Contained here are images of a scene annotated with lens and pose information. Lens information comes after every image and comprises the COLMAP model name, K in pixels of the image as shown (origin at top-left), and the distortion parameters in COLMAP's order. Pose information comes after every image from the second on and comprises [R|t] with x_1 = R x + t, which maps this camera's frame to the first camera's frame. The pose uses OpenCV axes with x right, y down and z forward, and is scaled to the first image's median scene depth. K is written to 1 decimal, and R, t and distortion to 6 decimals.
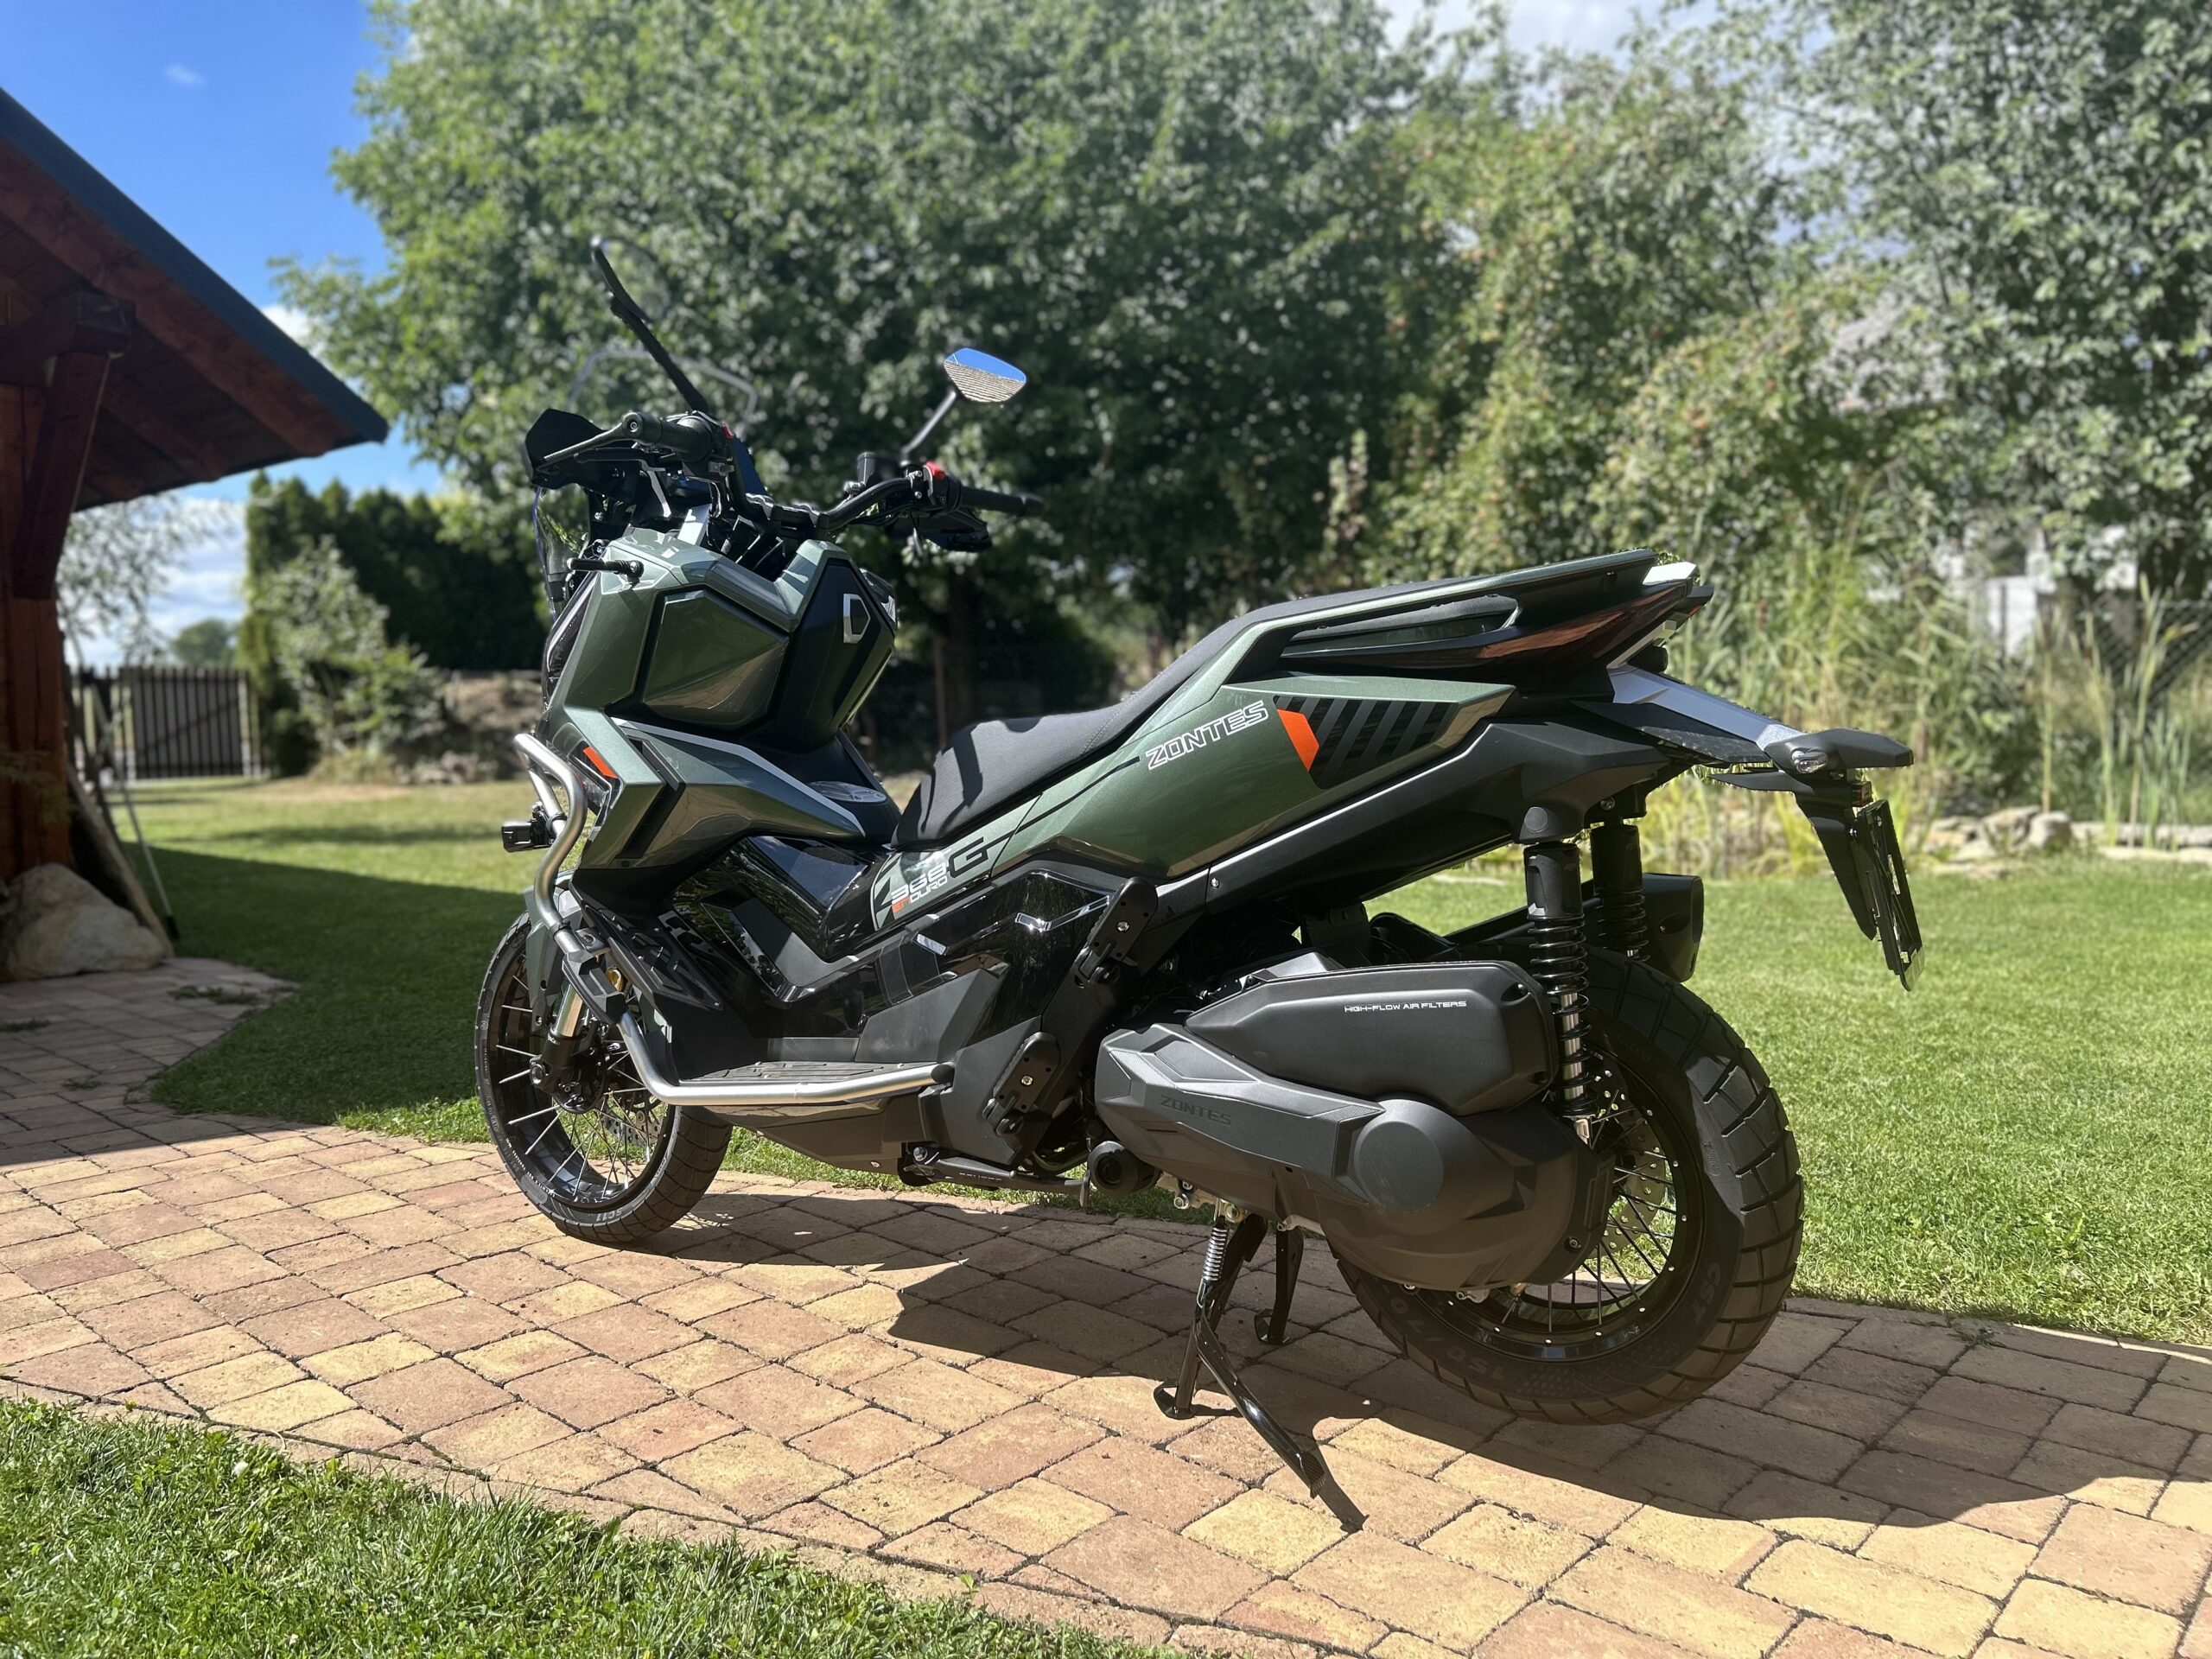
lens RADIAL K [[1663.1, 0, 1114.6], [0, 1663.1, 824.5], [0, 0, 1]] dist [0.040816, -0.036426]
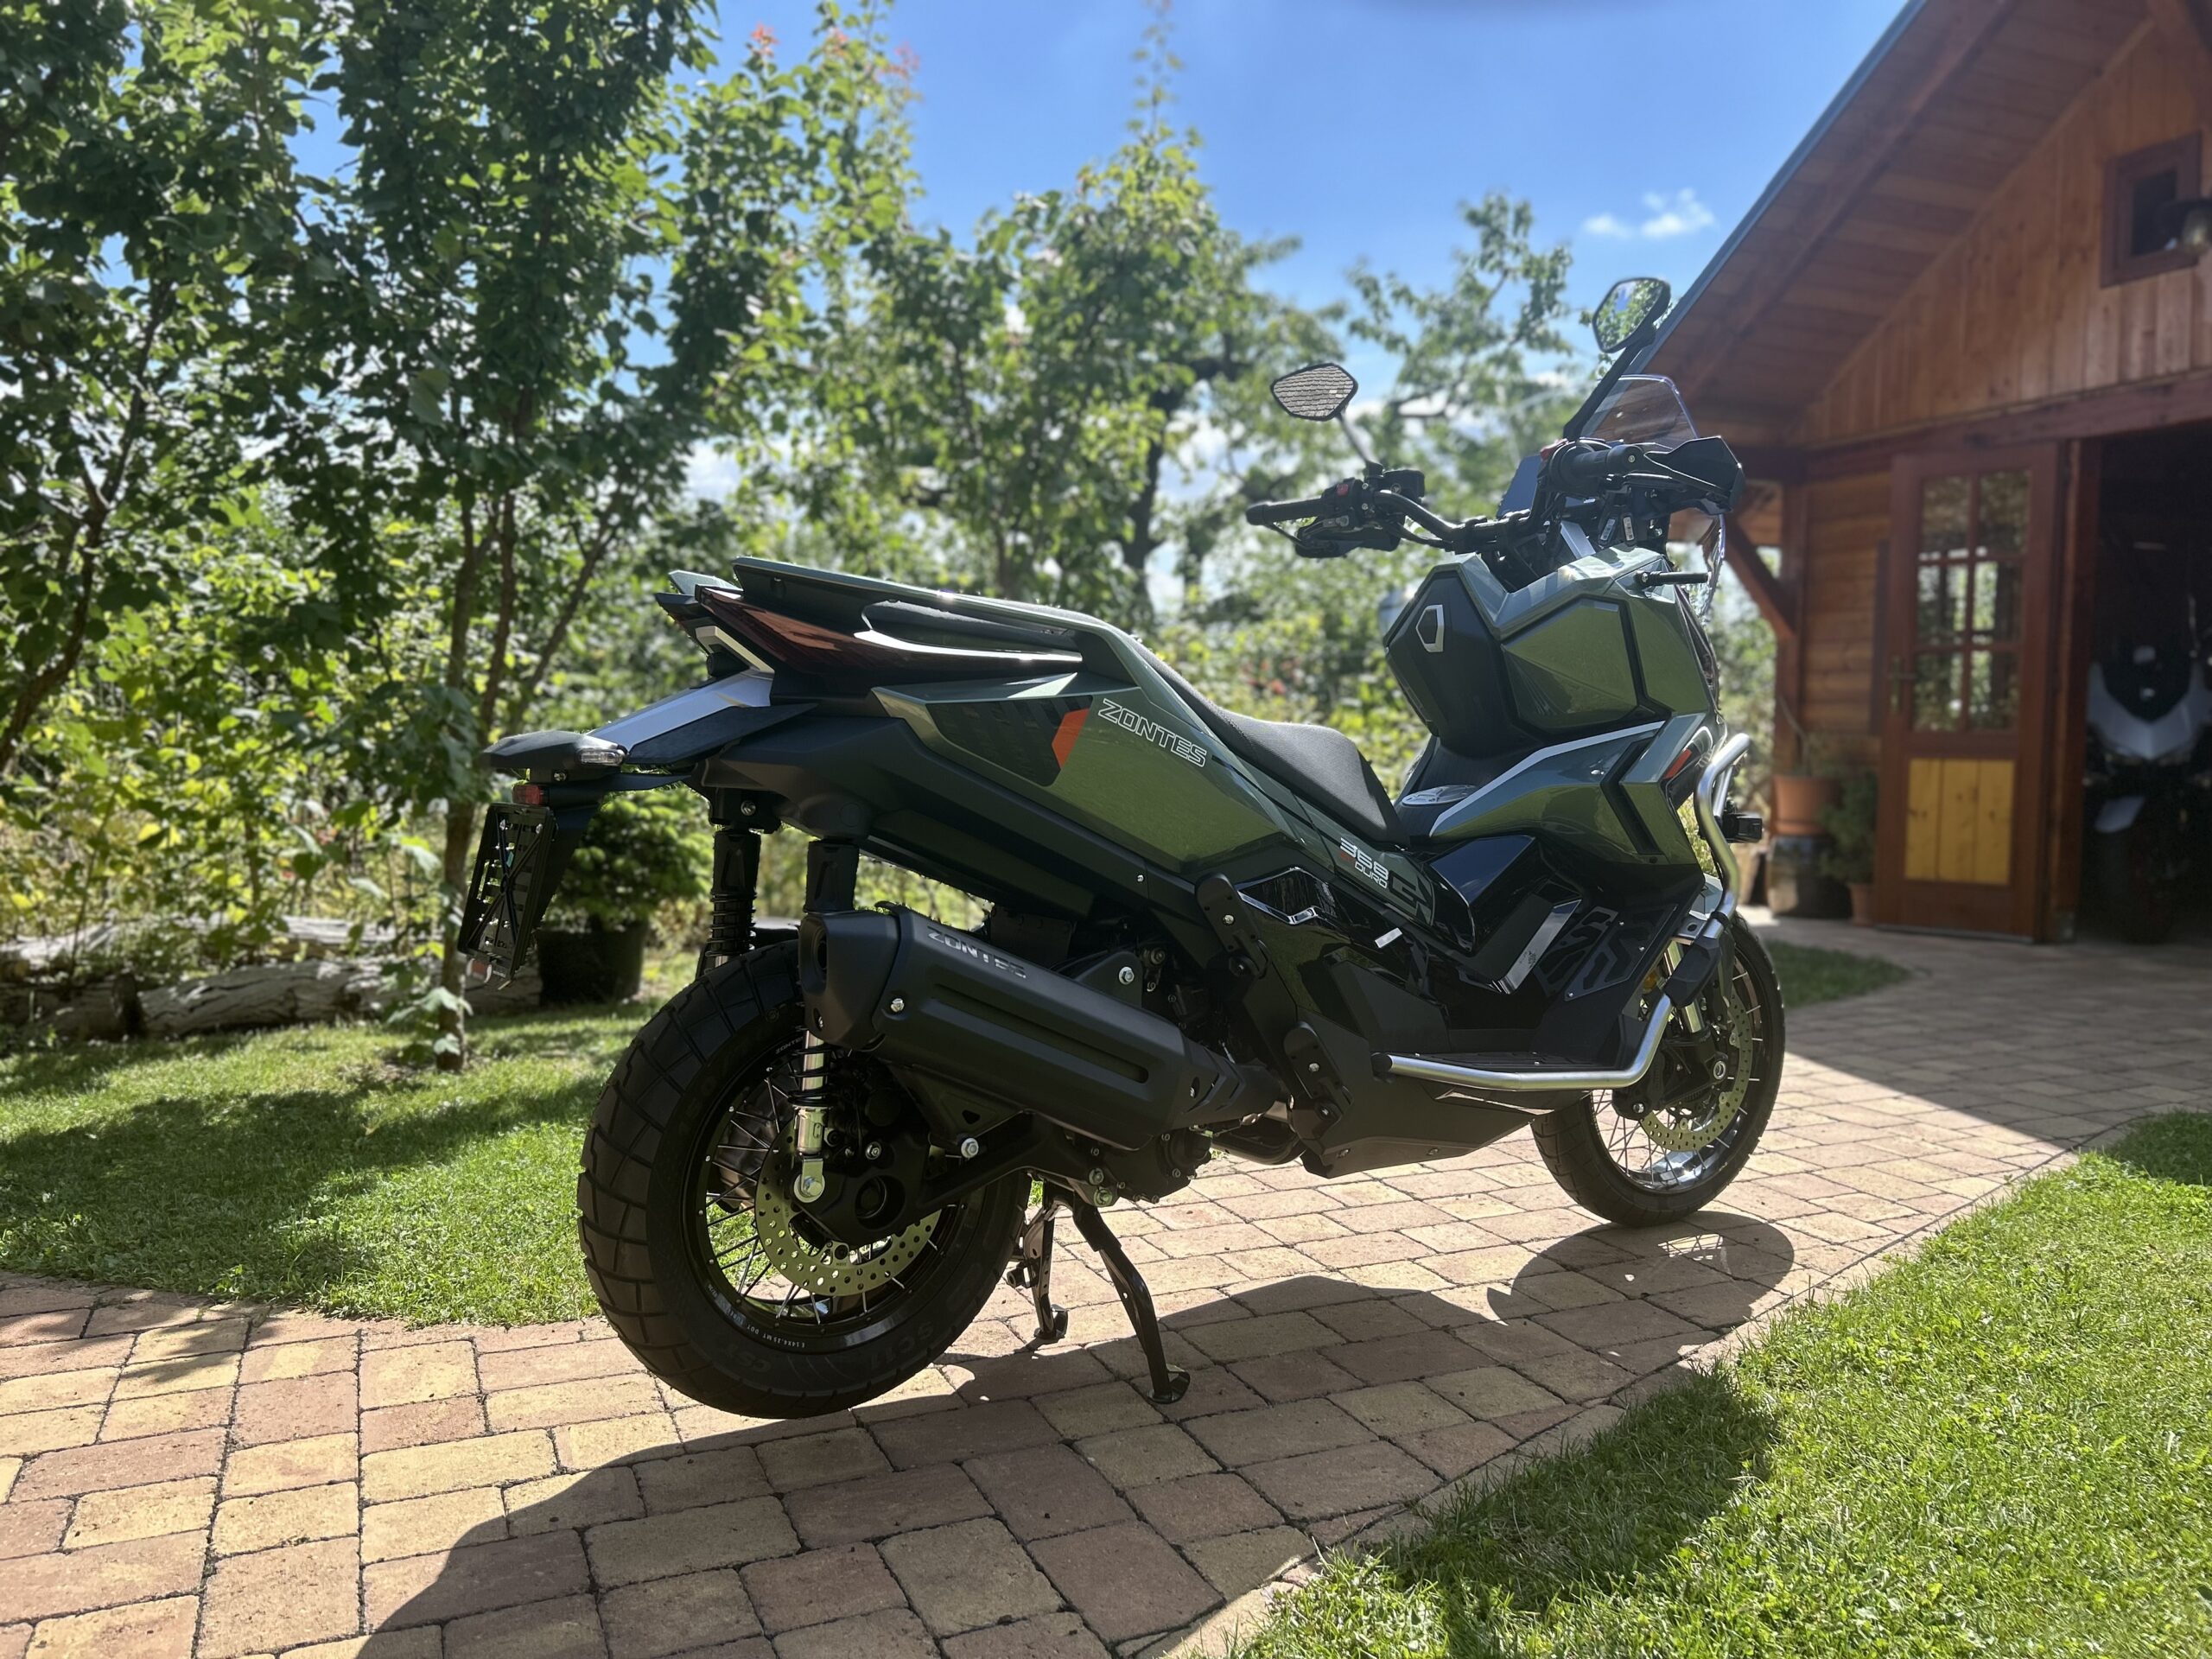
lens RADIAL K [[1663.1, 0, 1108.9], [0, 1663.1, 826.9], [0, 0, 1]] dist [0.040816, -0.036426]
pose [[-0.416949, 0.055257, -0.907249, 0.992854], [-0.064914, 0.993791, 0.090361, -0.092611], [0.906609, 0.096569, -0.410773, 1.412862]]
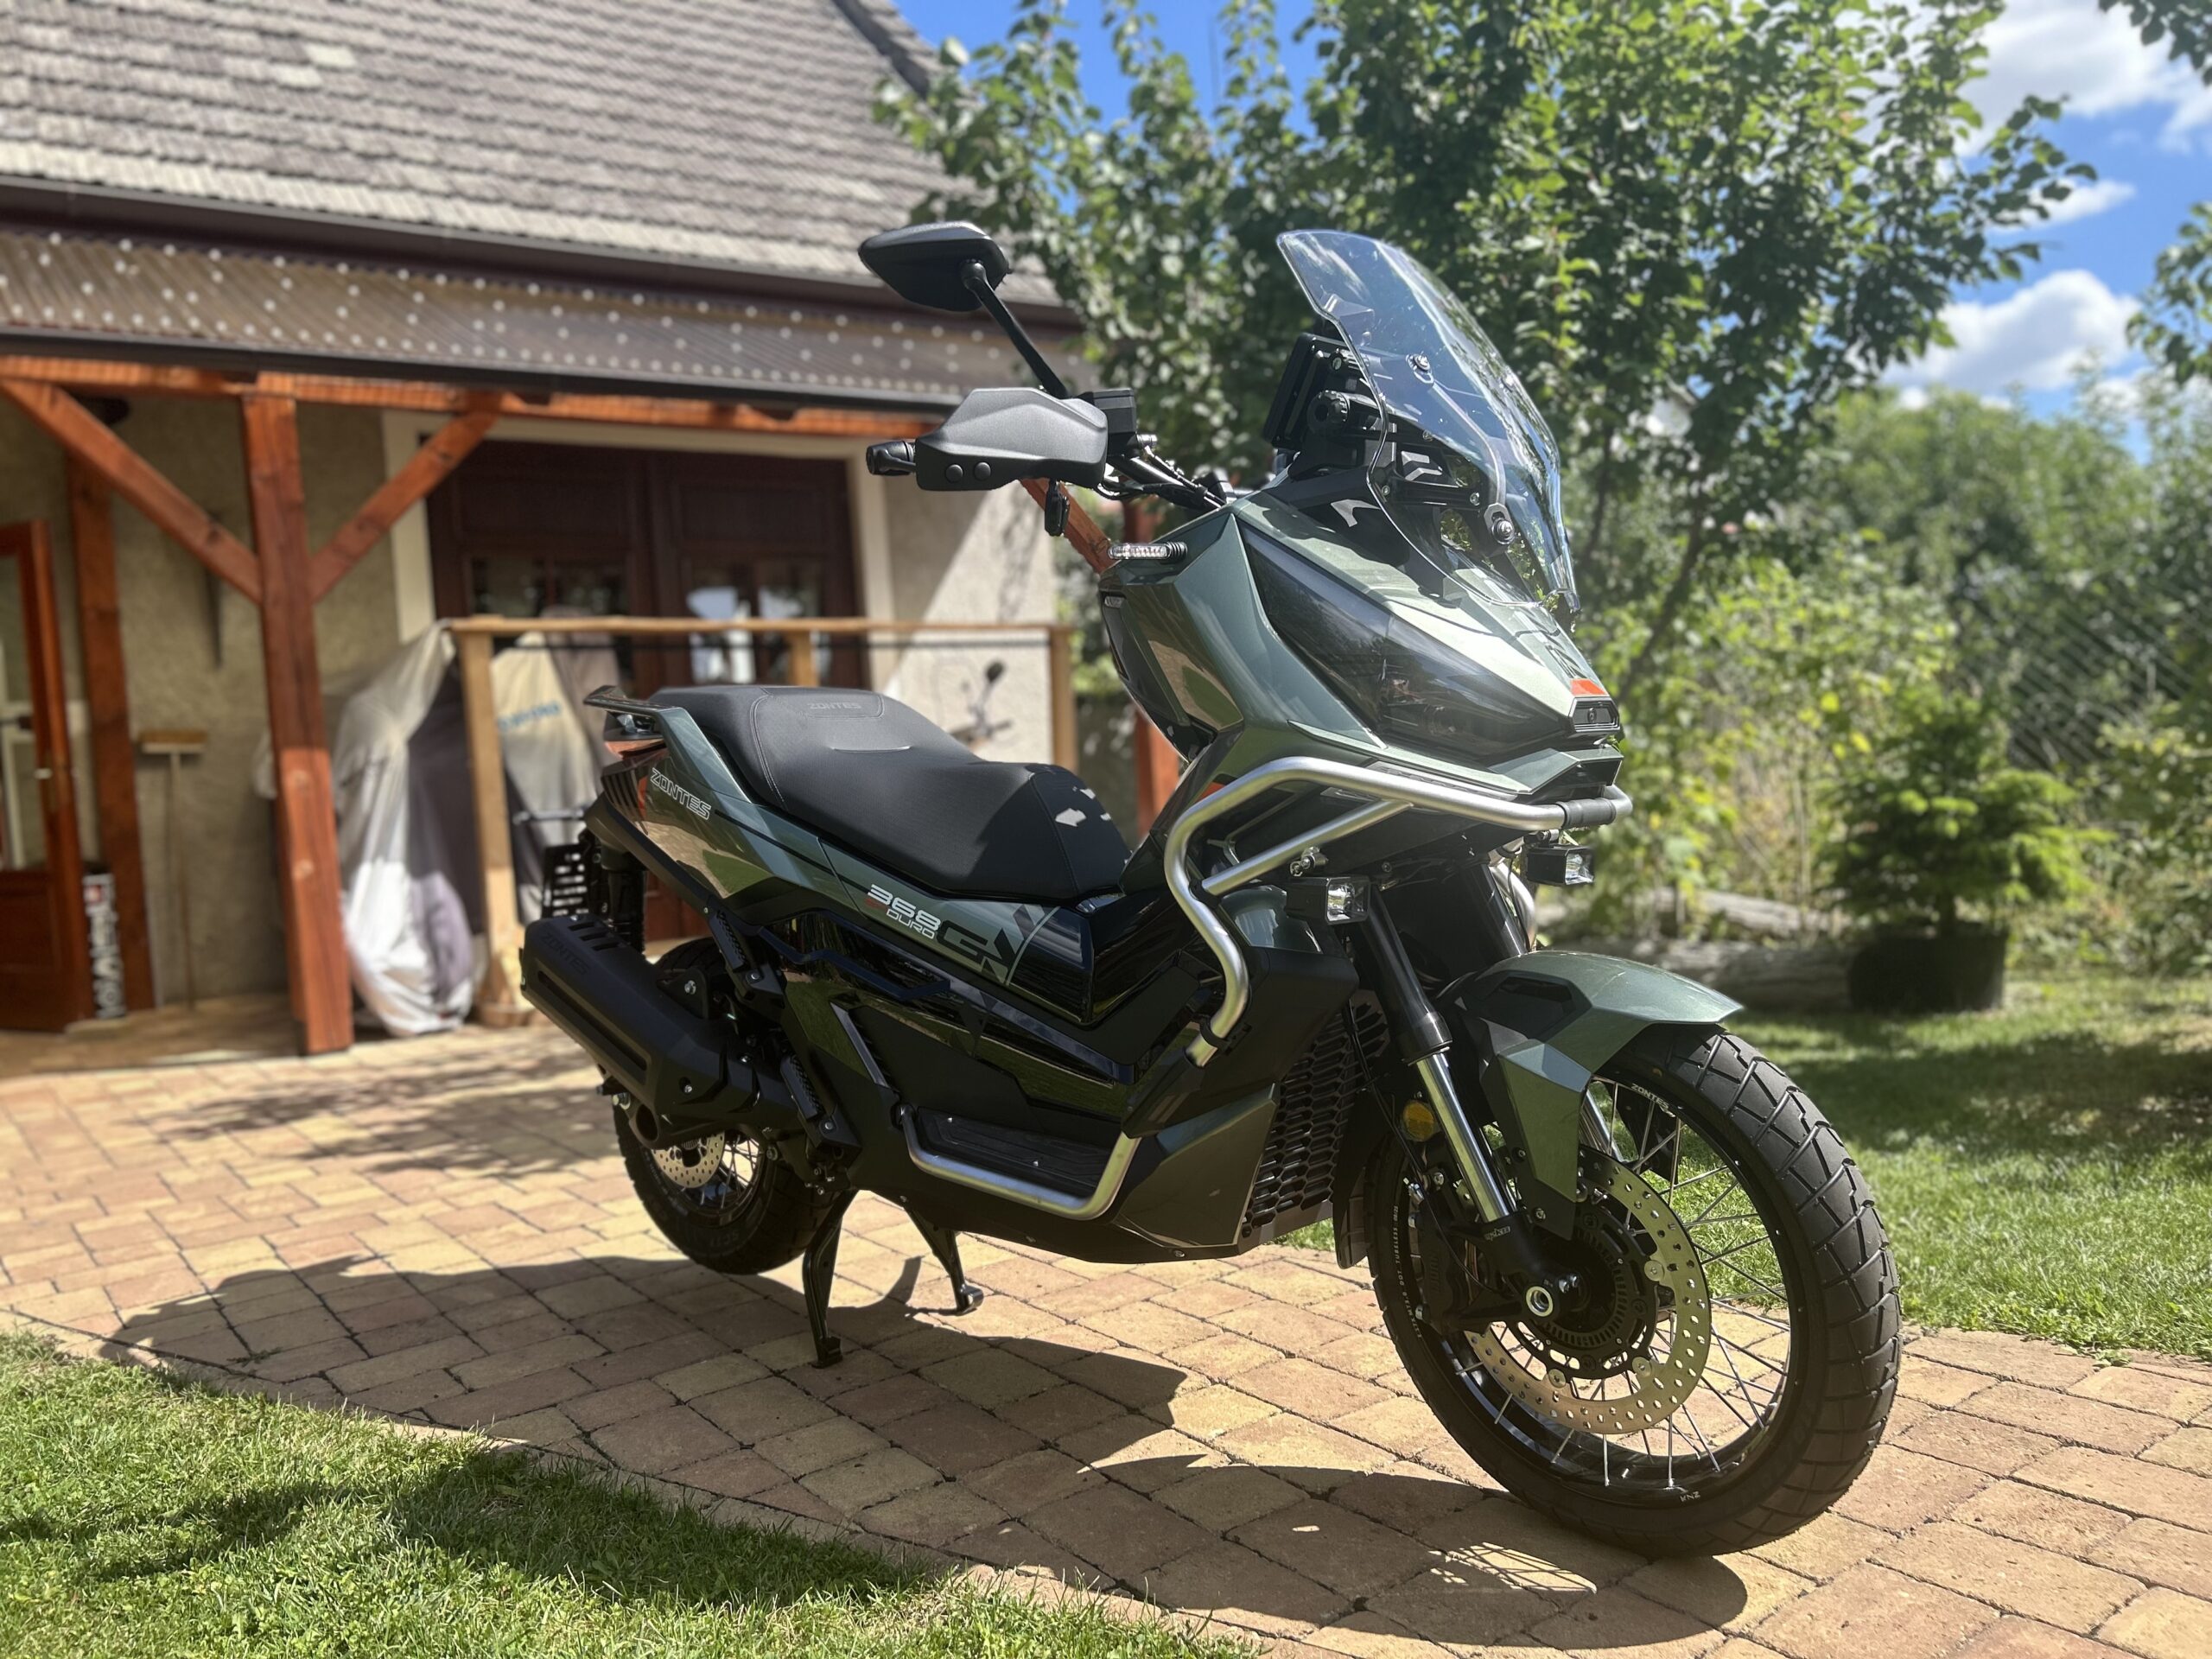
lens RADIAL K [[1663.1, 0, 1107.8], [0, 1663.1, 837.8], [0, 0, 1]] dist [0.040816, -0.036426]
pose [[-0.976704, 0.059871, 0.206067, -0.338442], [0.084317, 0.990128, 0.111967, -0.134545], [-0.197330, 0.126734, -0.972111, 2.088458]]
